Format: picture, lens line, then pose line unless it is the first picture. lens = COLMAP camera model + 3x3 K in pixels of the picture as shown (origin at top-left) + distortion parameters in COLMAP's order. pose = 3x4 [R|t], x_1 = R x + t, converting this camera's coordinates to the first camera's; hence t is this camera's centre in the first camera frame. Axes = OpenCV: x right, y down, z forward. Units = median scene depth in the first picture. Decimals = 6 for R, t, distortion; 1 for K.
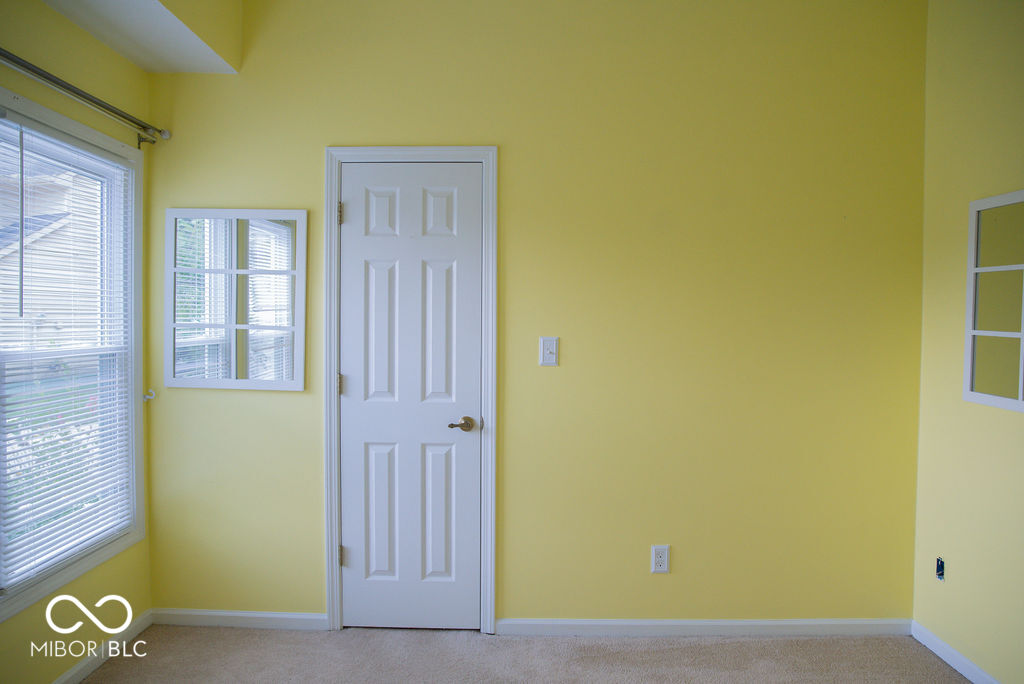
lens RADIAL K [[707.2, 0, 512.0], [0, 707.2, 342.0], [0, 0, 1]] dist [-0.110070, 0.083760]
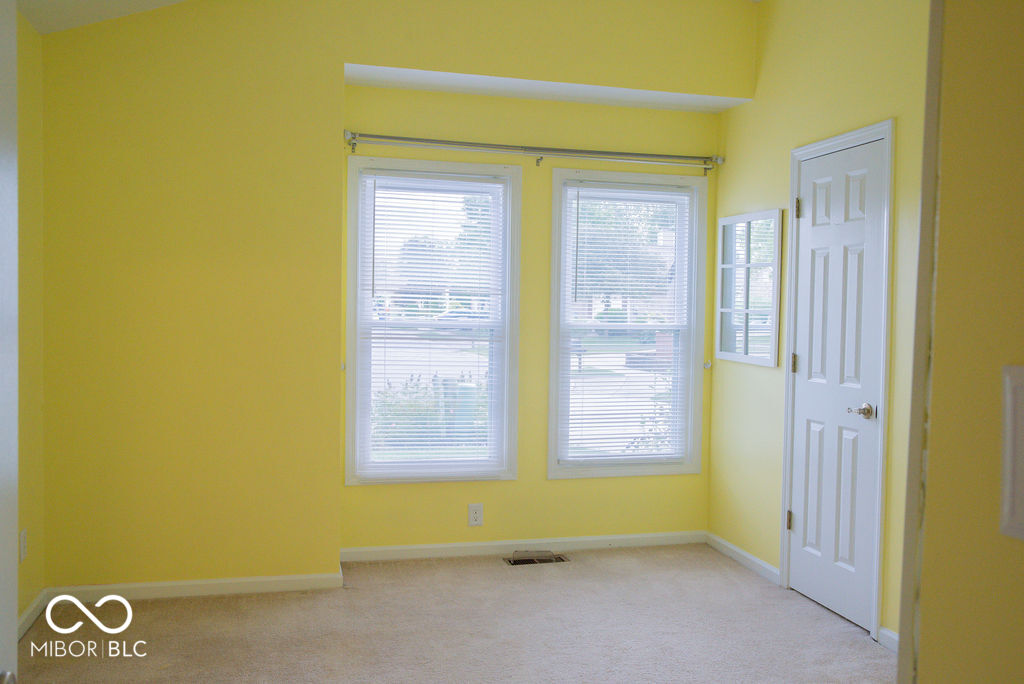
lens RADIAL K [[881.2, 0, 512.0], [0, 881.2, 342.0], [0, 0, 1]] dist [-0.052623, 0.070702]
pose [[0.252598, 0.029707, -0.967115, 0.972834], [-0.042856, 0.998891, 0.019489, 0.019246], [0.966622, 0.036524, 0.253591, 0.220007]]
